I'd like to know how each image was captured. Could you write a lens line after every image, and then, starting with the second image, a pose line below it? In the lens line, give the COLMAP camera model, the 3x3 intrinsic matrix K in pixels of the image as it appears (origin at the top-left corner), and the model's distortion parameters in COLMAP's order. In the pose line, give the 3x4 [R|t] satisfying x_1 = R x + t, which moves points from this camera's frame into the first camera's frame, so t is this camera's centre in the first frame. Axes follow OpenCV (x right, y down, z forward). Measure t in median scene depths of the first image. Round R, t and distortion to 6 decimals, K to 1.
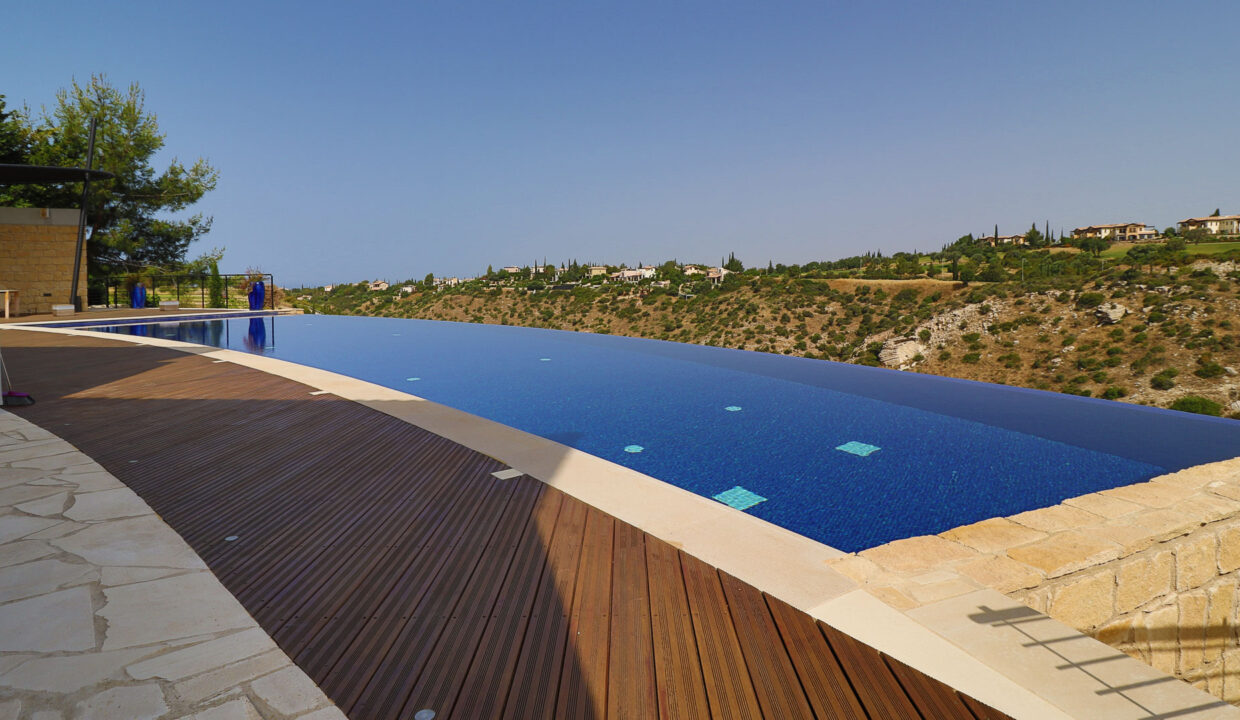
lens RADIAL K [[658.8, 0, 619.2], [0, 658.8, 281.8], [0, 0, 1]] dist [0.002091, -0.017443]
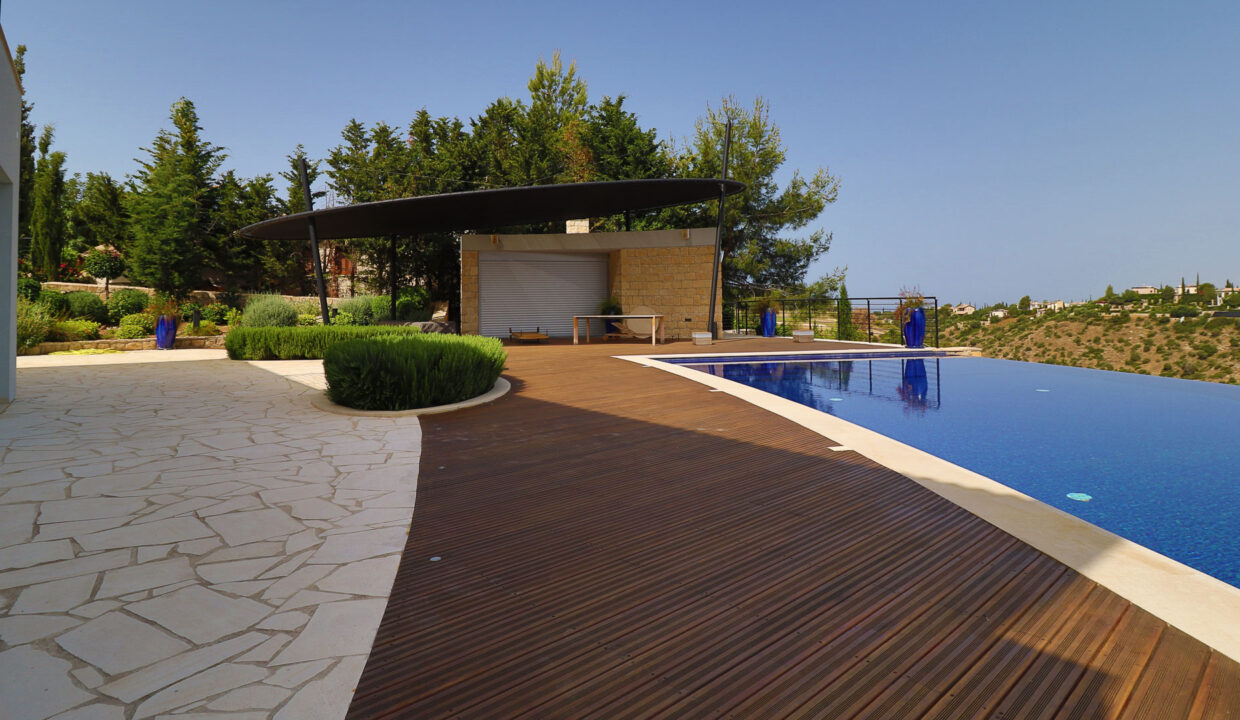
lens RADIAL K [[658.8, 0, 619.2], [0, 658.8, 281.8], [0, 0, 1]] dist [0.002091, -0.017443]
pose [[0.677794, -0.021647, -0.734934, -0.169394], [-0.004256, 0.999434, -0.033362, -0.002019], [0.735240, 0.025740, 0.677318, 0.196218]]
